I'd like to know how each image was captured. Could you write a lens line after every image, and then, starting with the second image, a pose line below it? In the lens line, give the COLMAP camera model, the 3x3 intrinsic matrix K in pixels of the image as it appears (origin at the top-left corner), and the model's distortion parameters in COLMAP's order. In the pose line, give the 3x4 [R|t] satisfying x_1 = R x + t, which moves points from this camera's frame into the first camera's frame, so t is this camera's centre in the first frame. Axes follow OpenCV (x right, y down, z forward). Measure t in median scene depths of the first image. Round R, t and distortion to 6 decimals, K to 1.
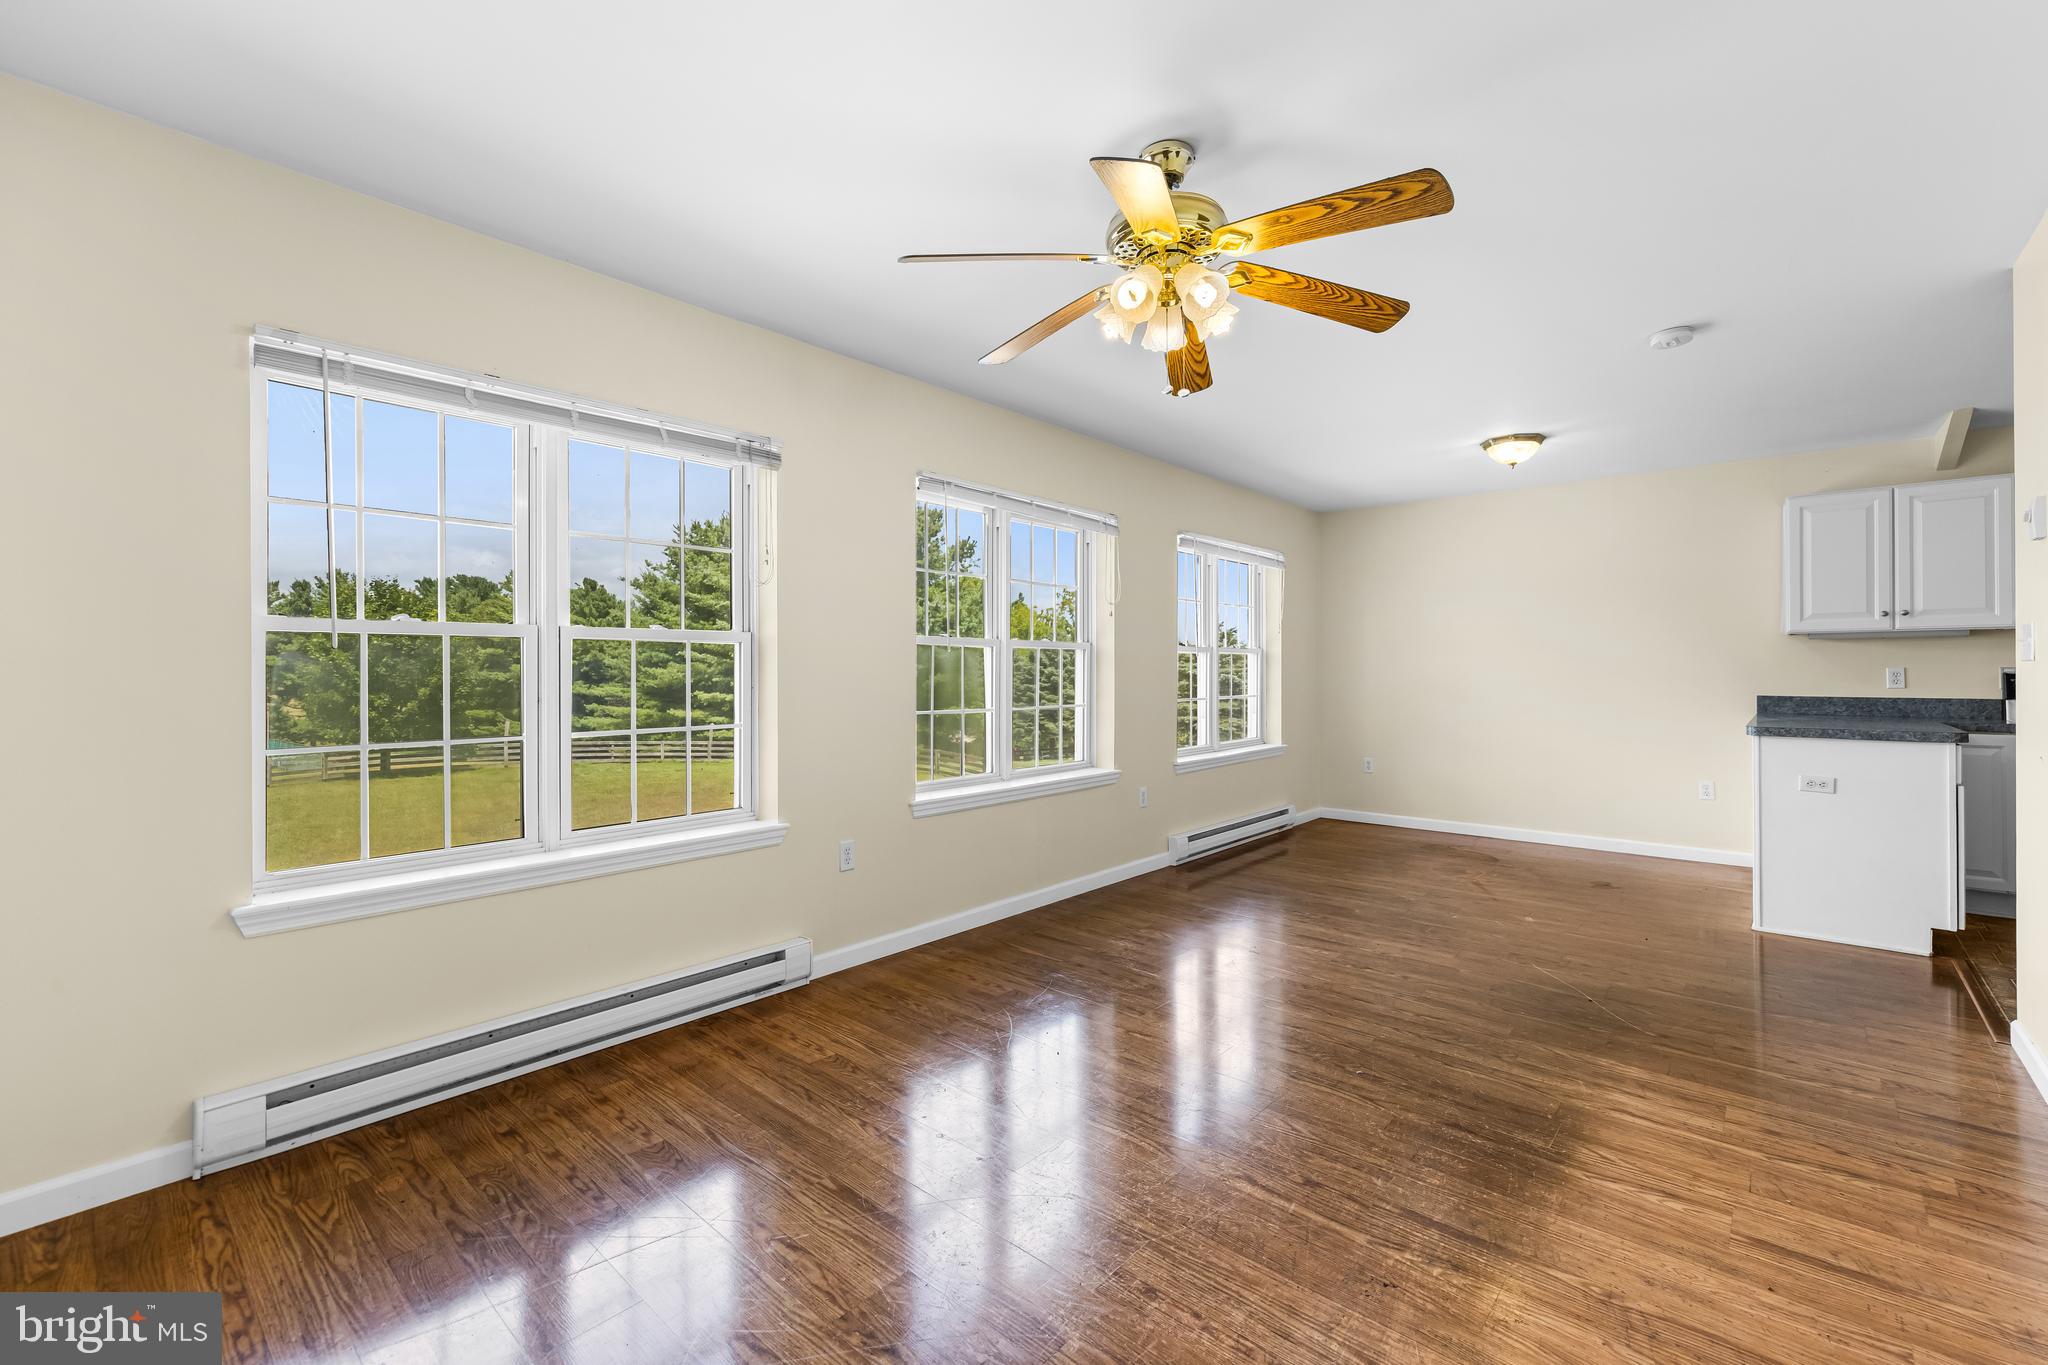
lens RADIAL K [[874.0, 0, 1015.9], [0, 874.0, 672.9], [0, 0, 1]] dist [0.004992, -0.000857]
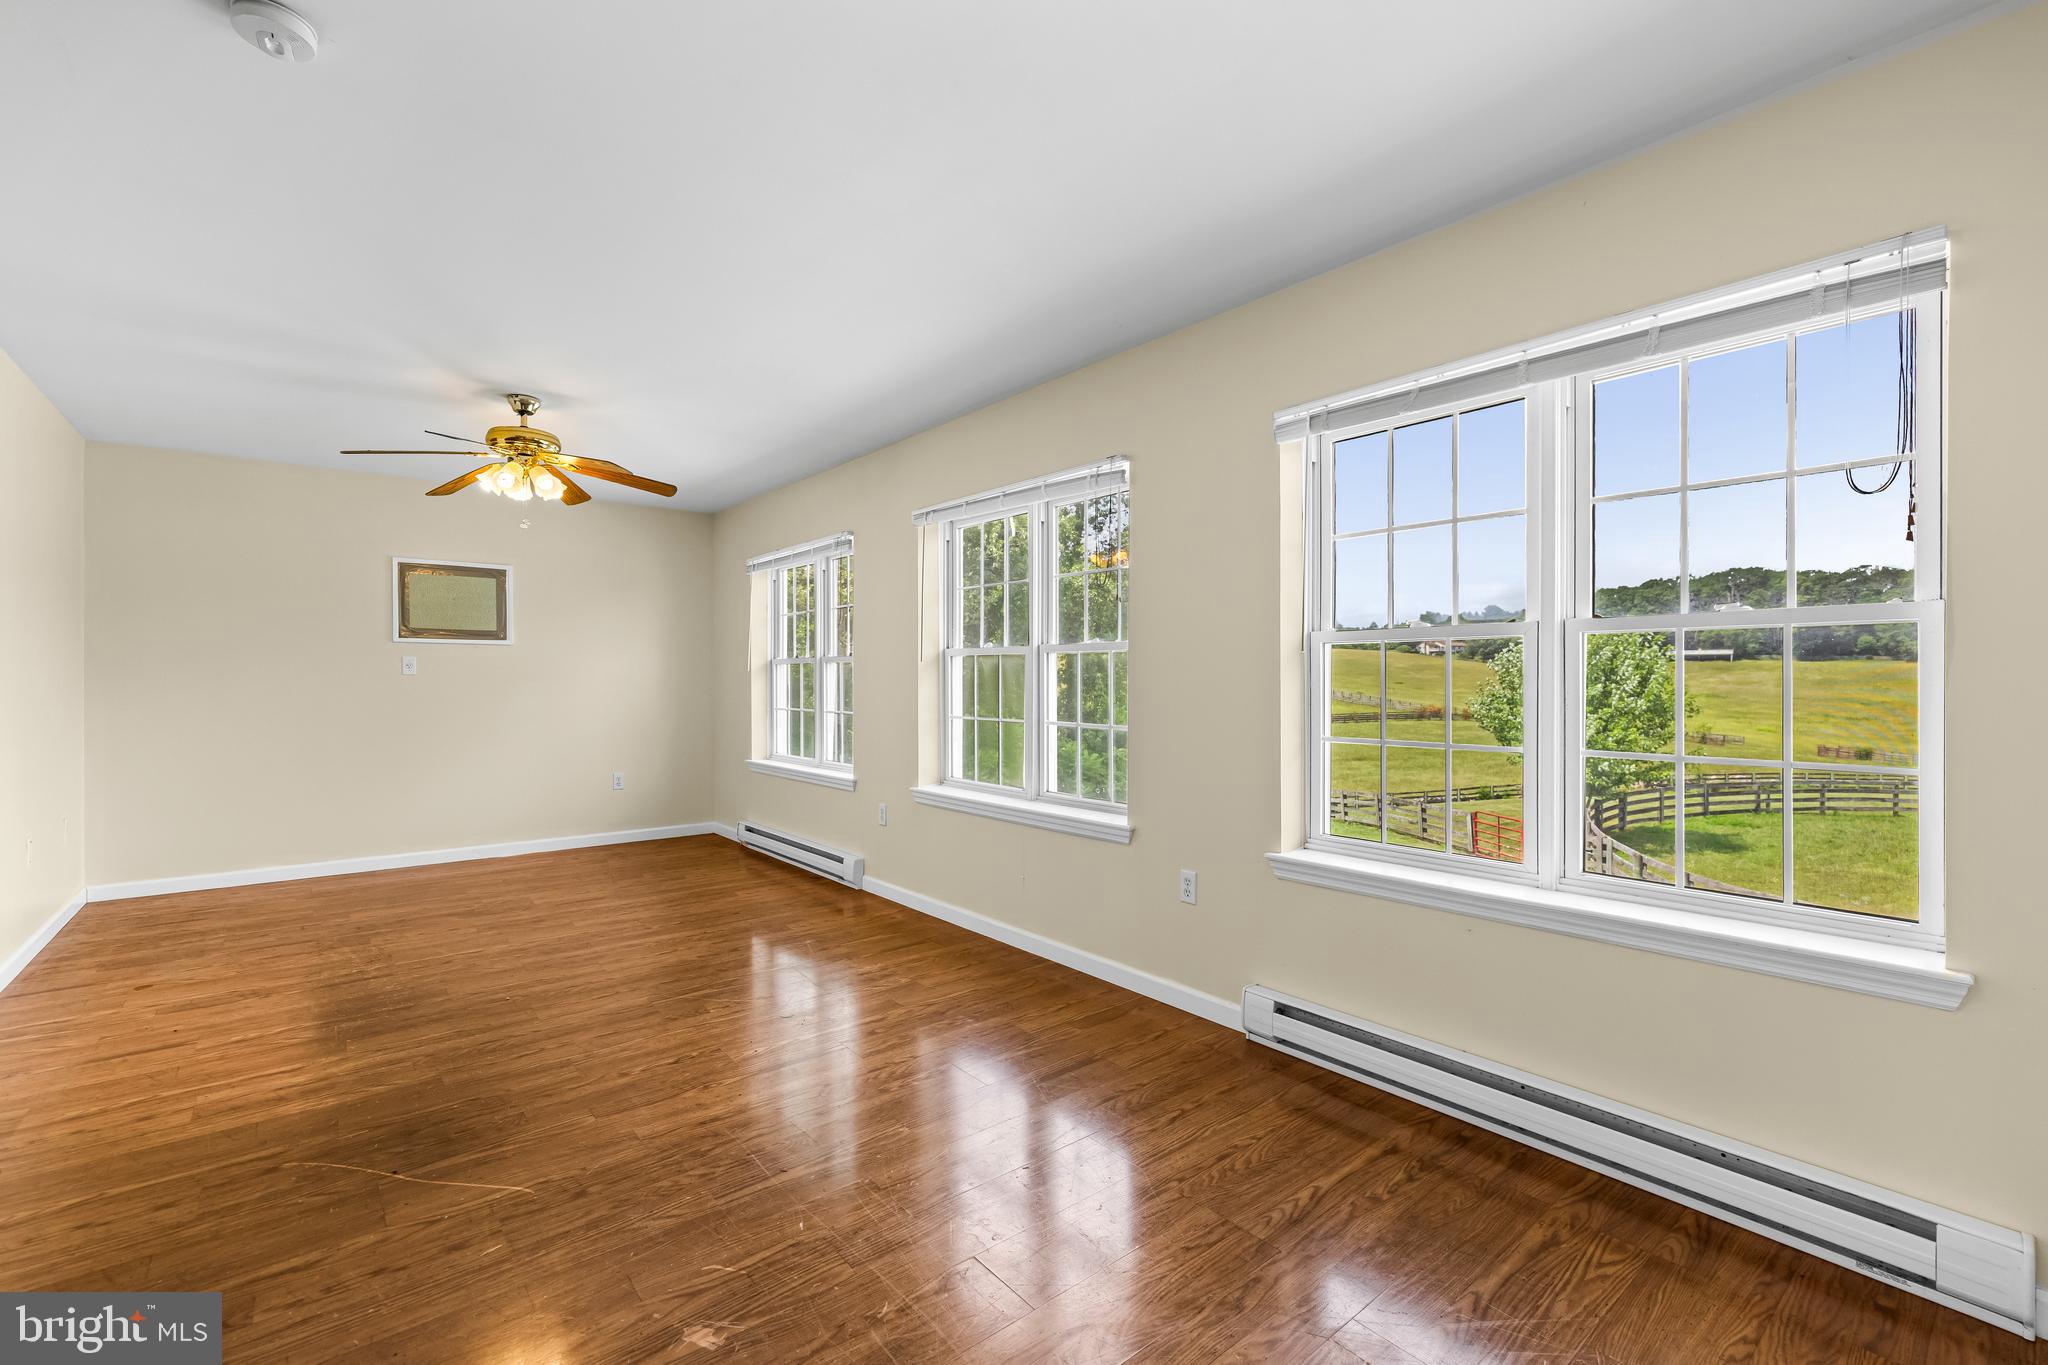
lens RADIAL K [[874.0, 0, 1025.1], [0, 874.0, 681.6], [0, 0, 1]] dist [0.004992, -0.000857]
pose [[-0.160984, 0.001447, -0.986956, 1.544833], [-0.004221, 0.999989, 0.002154, -0.007335], [0.986948, 0.004513, -0.160976, 1.971479]]
